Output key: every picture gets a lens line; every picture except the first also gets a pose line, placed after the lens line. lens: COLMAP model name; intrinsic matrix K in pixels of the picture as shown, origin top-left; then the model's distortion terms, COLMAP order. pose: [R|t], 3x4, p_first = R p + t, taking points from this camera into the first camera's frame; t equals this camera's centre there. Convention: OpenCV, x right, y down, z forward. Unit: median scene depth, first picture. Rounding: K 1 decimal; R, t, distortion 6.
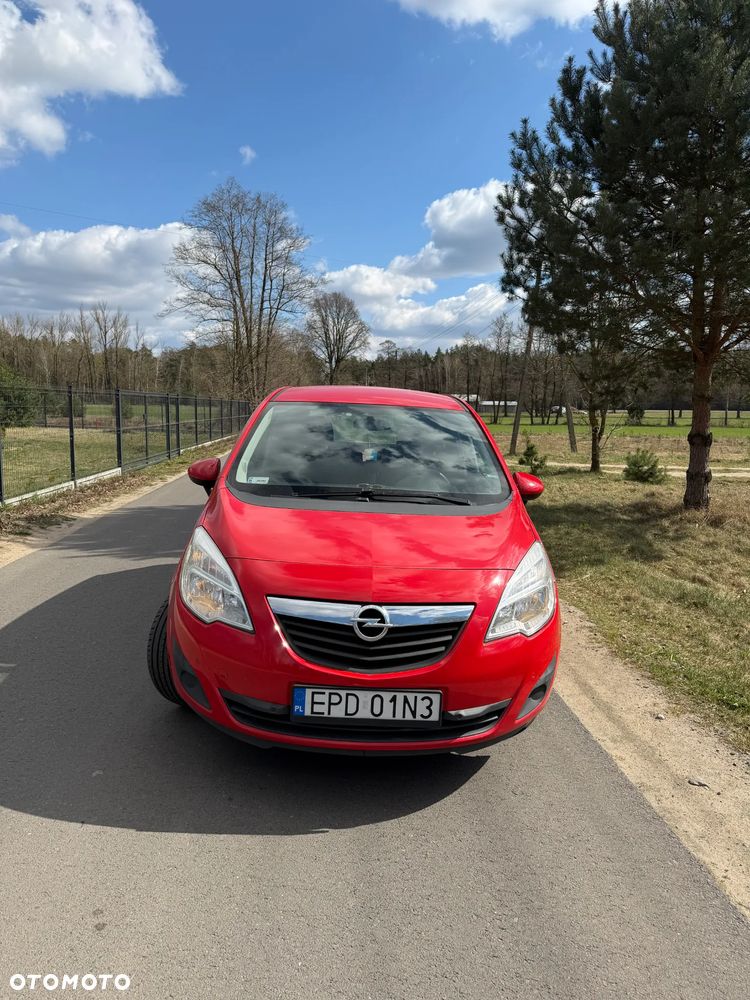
lens RADIAL K [[737.6, 0, 375.1], [0, 737.6, 491.1], [0, 0, 1]] dist [0.011429, -0.006212]
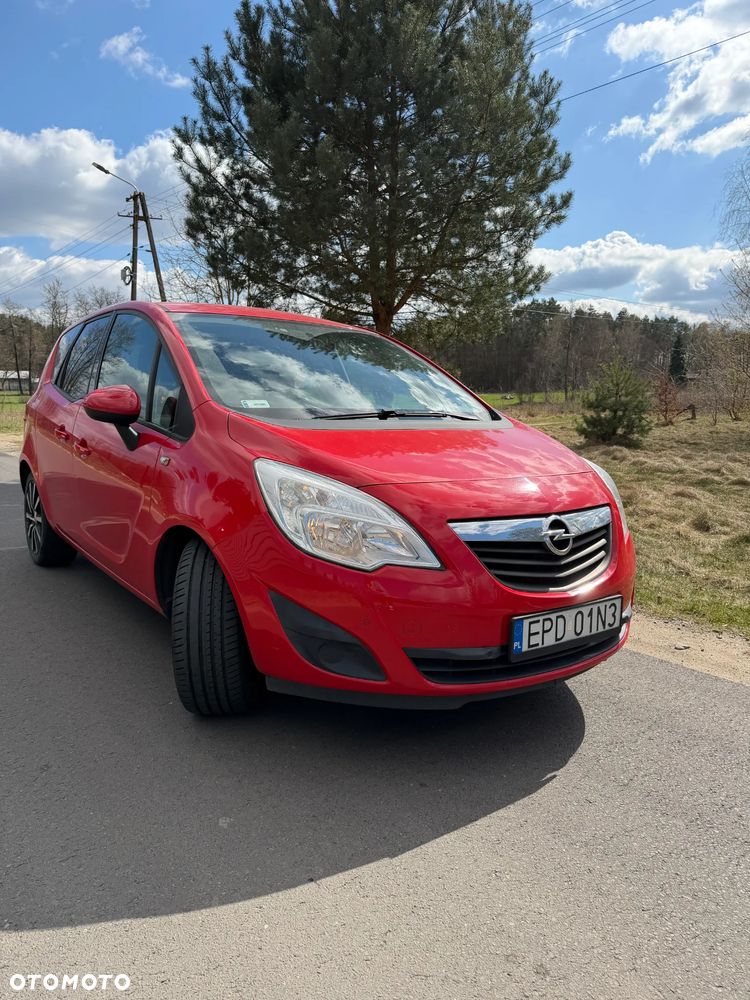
lens RADIAL K [[737.6, 0, 375.0], [0, 737.6, 500.0], [0, 0, 1]] dist [0.005995, -0.000820]
pose [[0.816530, -0.103691, 0.567915, -0.686365], [0.082720, 0.994601, 0.062663, 0.063296], [-0.571346, -0.004188, 0.820699, 0.399059]]
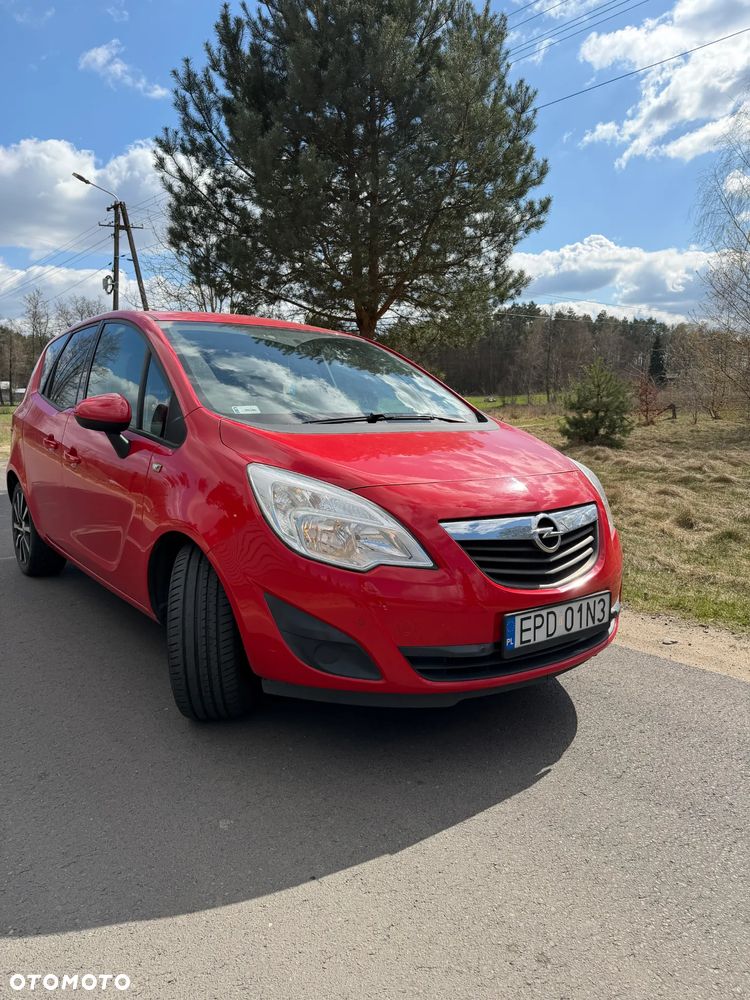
lens RADIAL K [[737.6, 0, 375.1], [0, 737.6, 491.1], [0, 0, 1]] dist [0.011429, -0.006212]
pose [[0.802588, -0.108482, 0.586587, -0.702669], [0.100516, 0.993859, 0.046273, 0.064957], [-0.588004, 0.021824, 0.808563, 0.391039]]
